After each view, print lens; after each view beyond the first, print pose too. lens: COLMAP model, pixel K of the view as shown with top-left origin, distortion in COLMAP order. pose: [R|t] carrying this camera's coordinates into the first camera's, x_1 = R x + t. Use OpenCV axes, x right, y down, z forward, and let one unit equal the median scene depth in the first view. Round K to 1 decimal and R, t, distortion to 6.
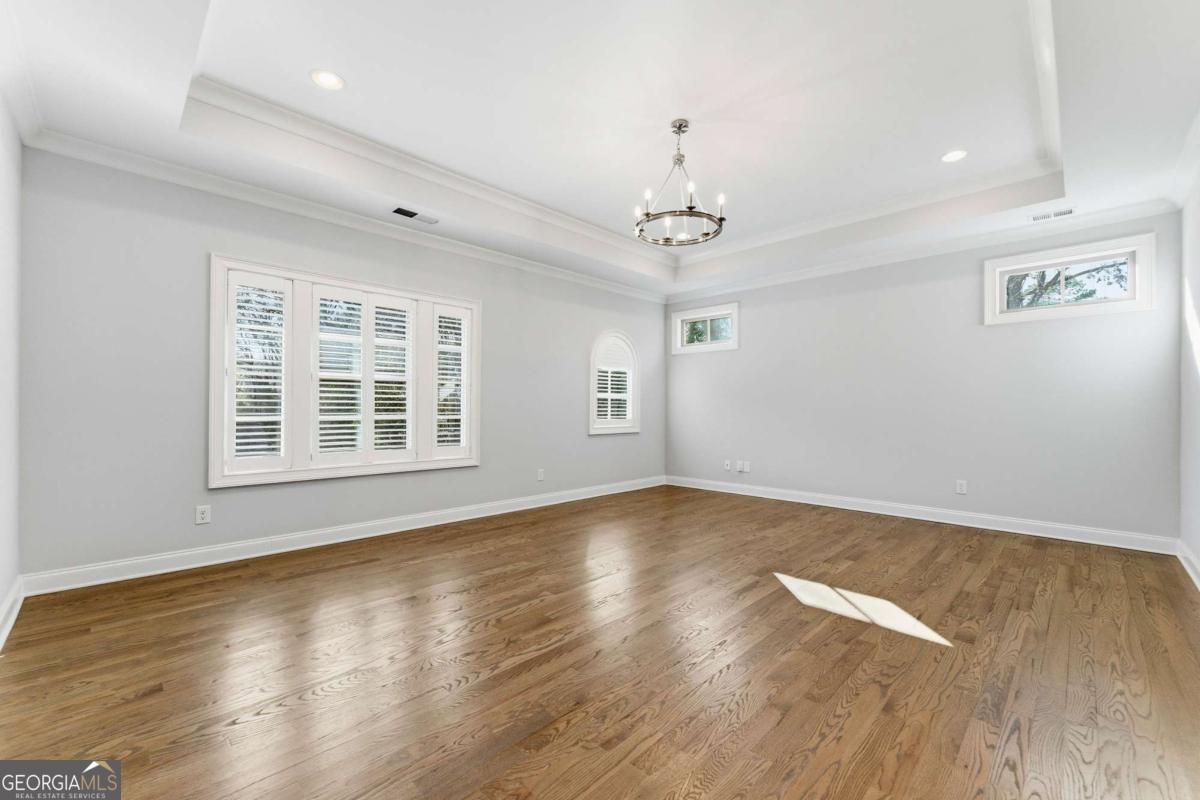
lens RADIAL K [[487.0, 0, 606.2], [0, 487.0, 404.9], [0, 0, 1]] dist [-0.003445, 0.000009]
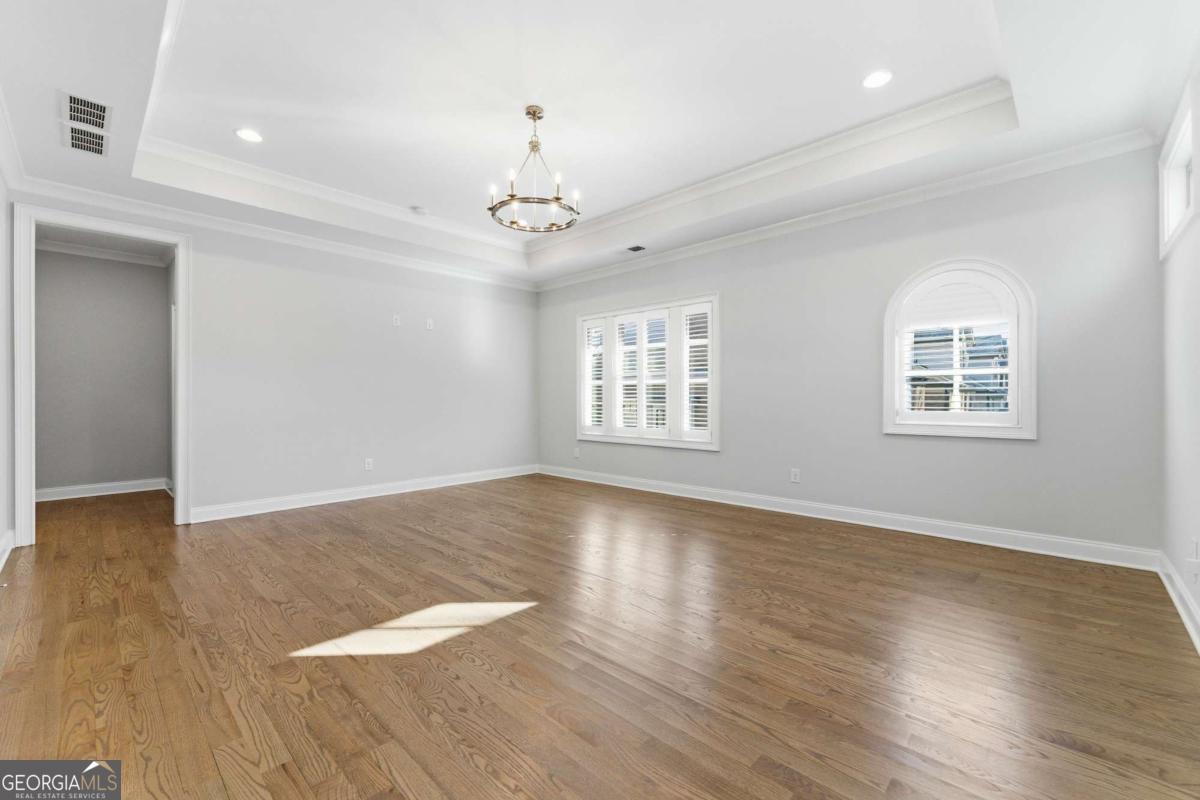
lens RADIAL K [[493.5, 0, 611.5], [0, 493.5, 401.3], [0, 0, 1]] dist [-0.001963, -0.000365]
pose [[0.023966, 0.000460, -0.999713, 1.210223], [0.011954, 0.999928, 0.000746, 0.023691], [0.999641, -0.011969, 0.023959, 1.173032]]
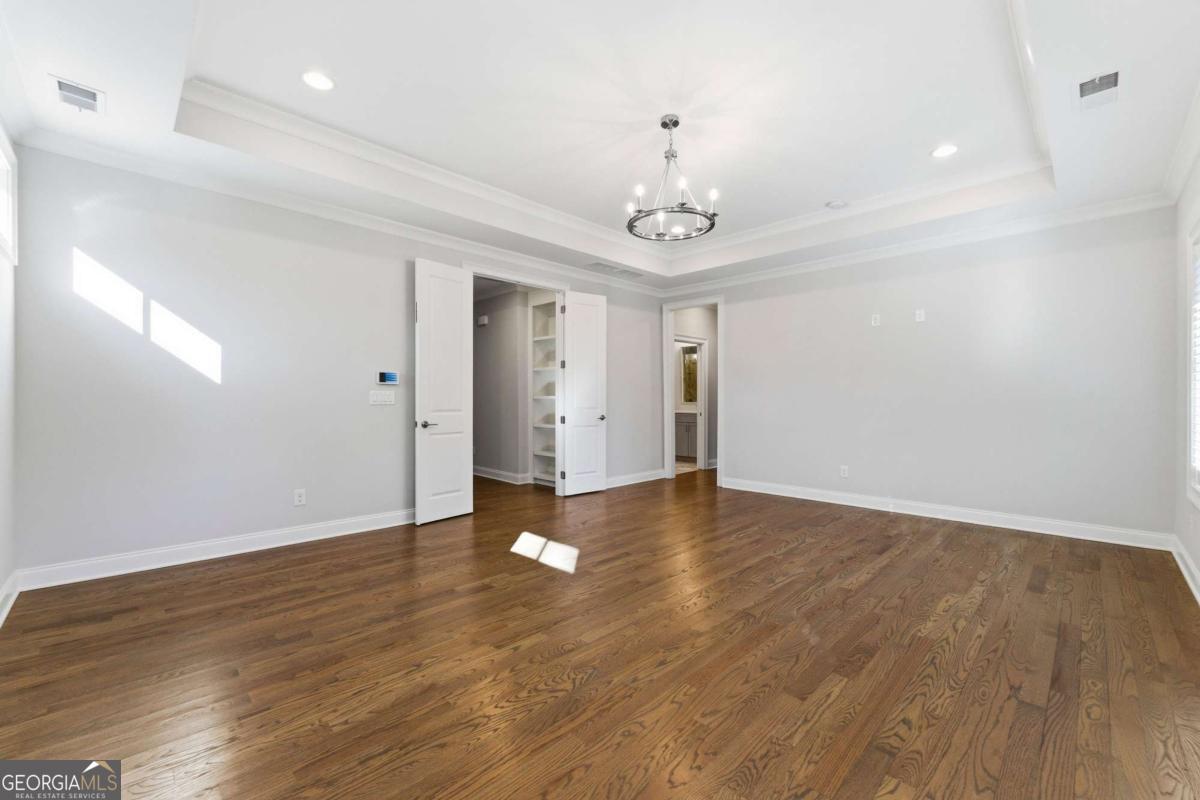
lens RADIAL K [[487.0, 0, 606.2], [0, 487.0, 404.9], [0, 0, 1]] dist [-0.003445, 0.000009]
pose [[-0.999839, -0.007319, 0.016363, 0.272320], [-0.007290, 0.999972, 0.001876, 0.005423], [-0.016376, 0.001756, -0.999864, 2.073003]]
